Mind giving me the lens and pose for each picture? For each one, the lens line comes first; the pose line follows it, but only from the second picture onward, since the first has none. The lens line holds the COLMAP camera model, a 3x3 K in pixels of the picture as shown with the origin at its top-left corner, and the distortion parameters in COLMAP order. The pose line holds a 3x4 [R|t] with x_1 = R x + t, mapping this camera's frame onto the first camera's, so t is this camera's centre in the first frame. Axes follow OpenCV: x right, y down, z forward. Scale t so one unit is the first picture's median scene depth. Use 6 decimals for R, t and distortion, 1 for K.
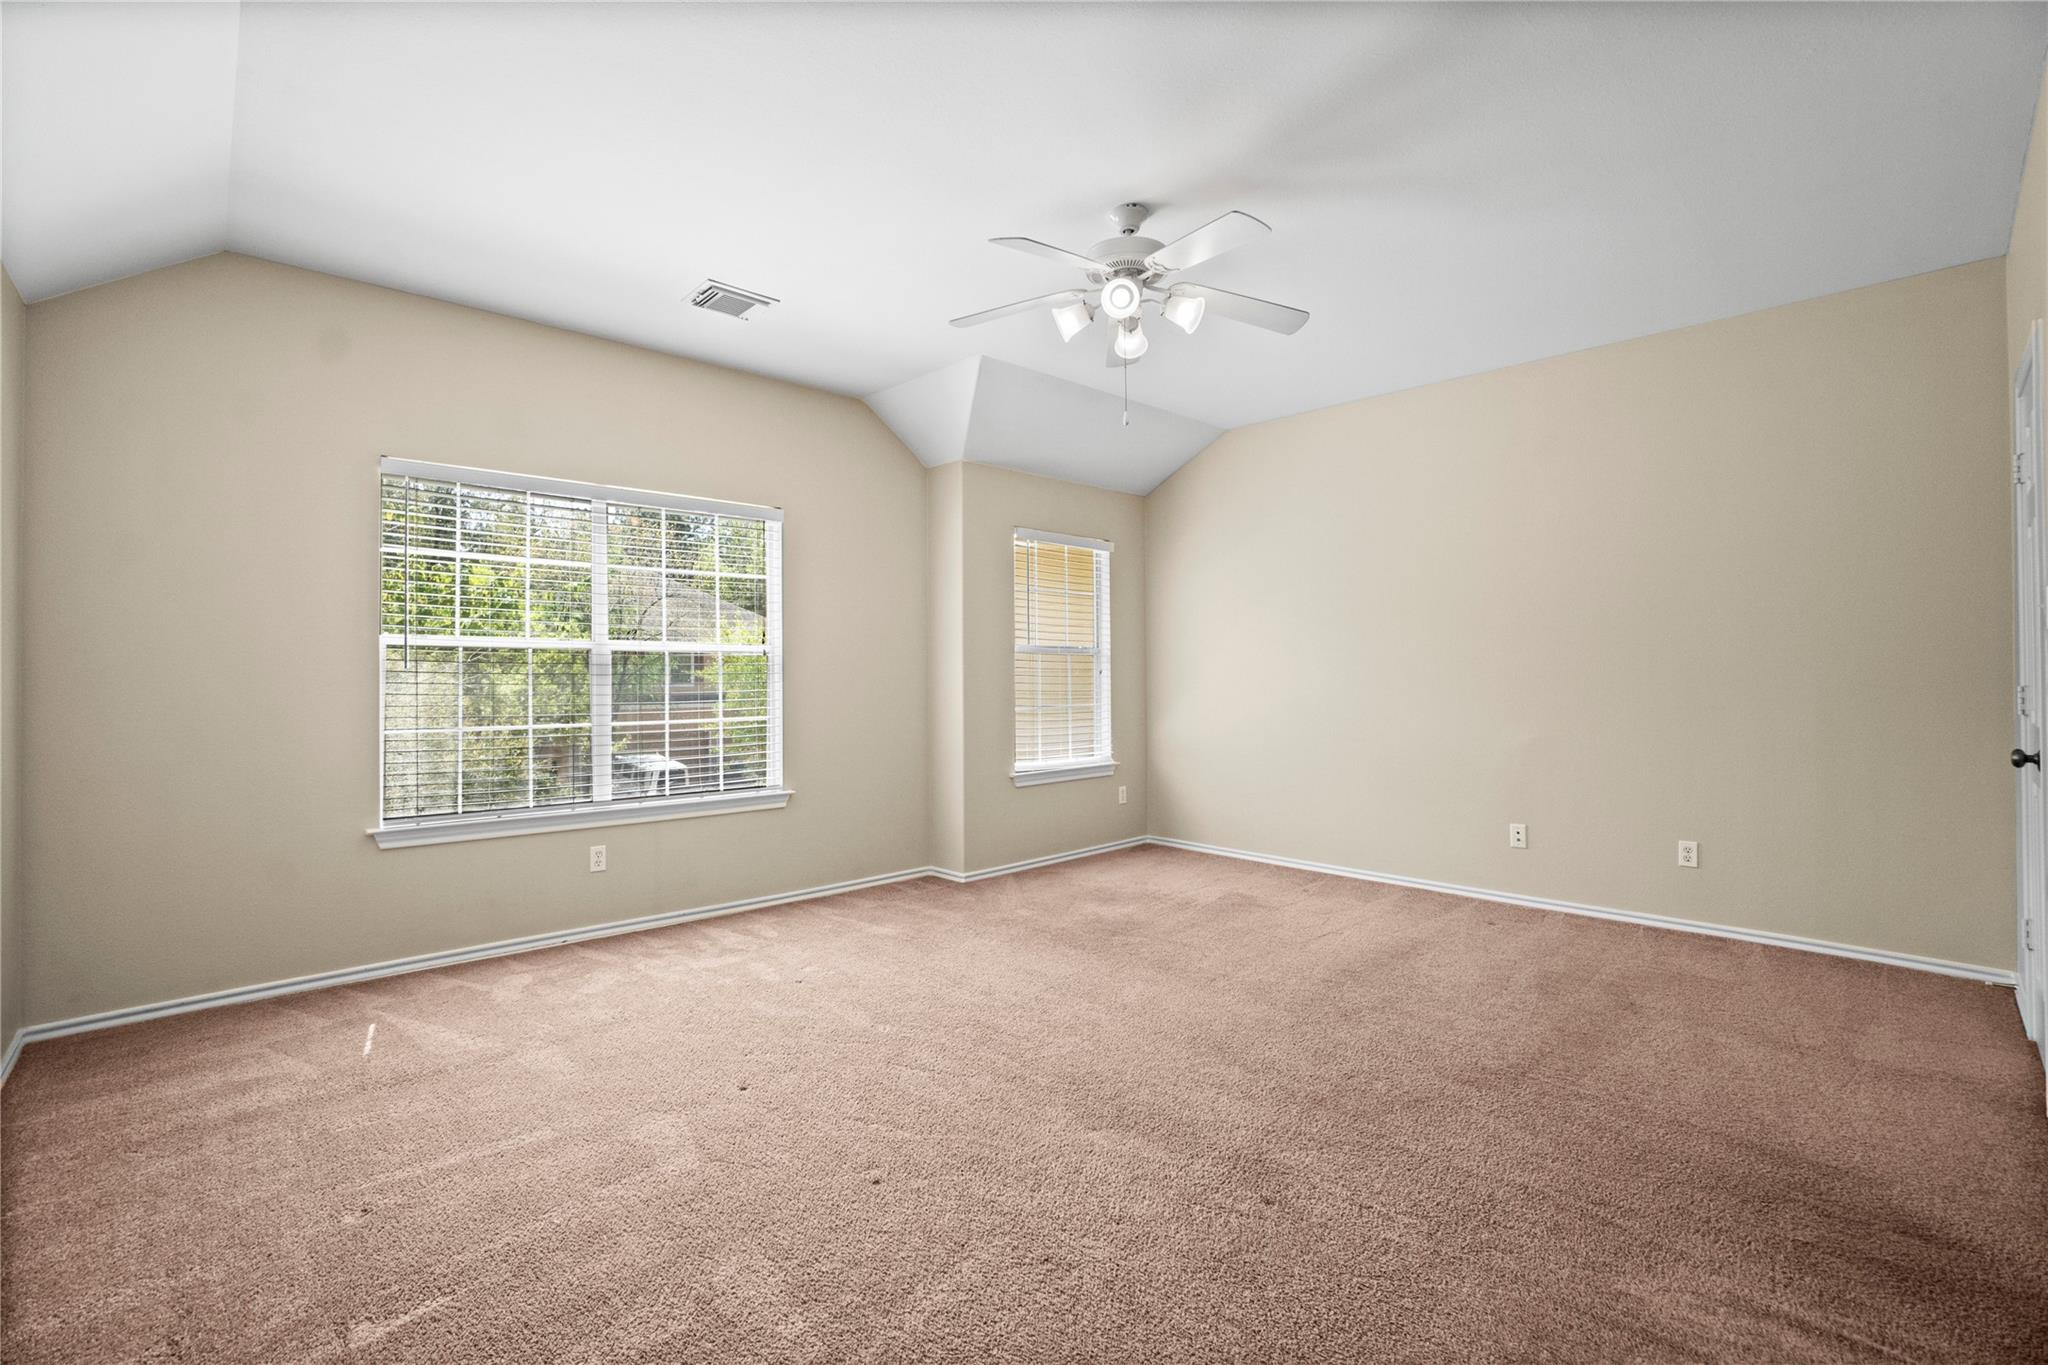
lens RADIAL K [[931.8, 0, 1017.5], [0, 931.8, 673.2], [0, 0, 1]] dist [-0.000985, 0.000271]
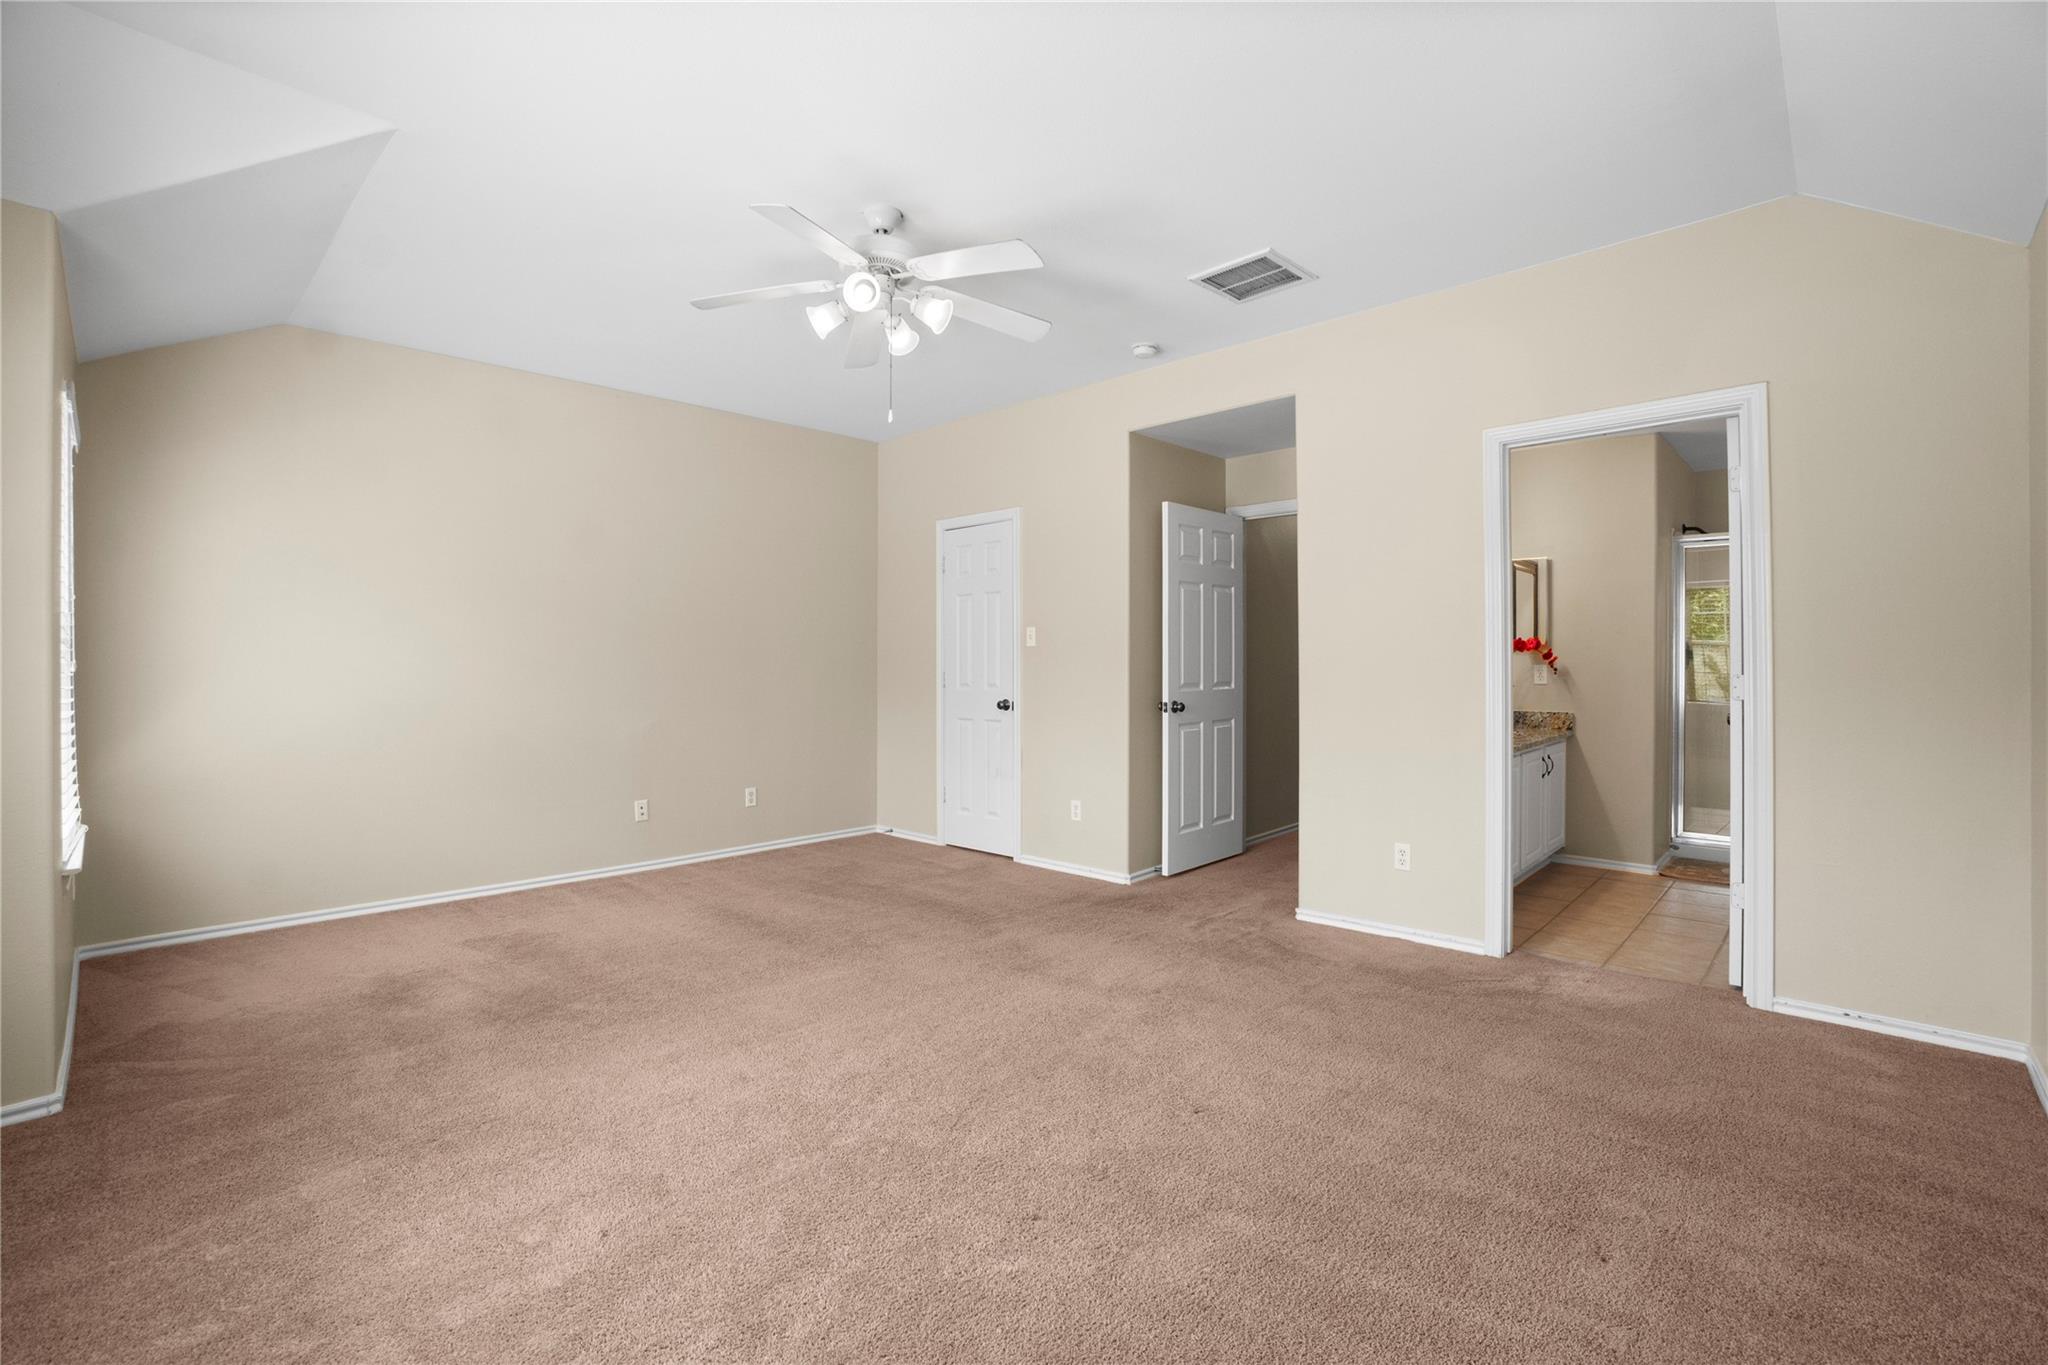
lens RADIAL K [[913.4, 0, 1038.0], [0, 913.4, 660.8], [0, 0, 1]] dist [-0.002956, 0.000007]
pose [[-0.070758, 0.011370, 0.997429, -0.526919], [0.005943, 0.999922, -0.010977, 0.009224], [-0.997476, 0.005151, -0.070820, 0.543305]]
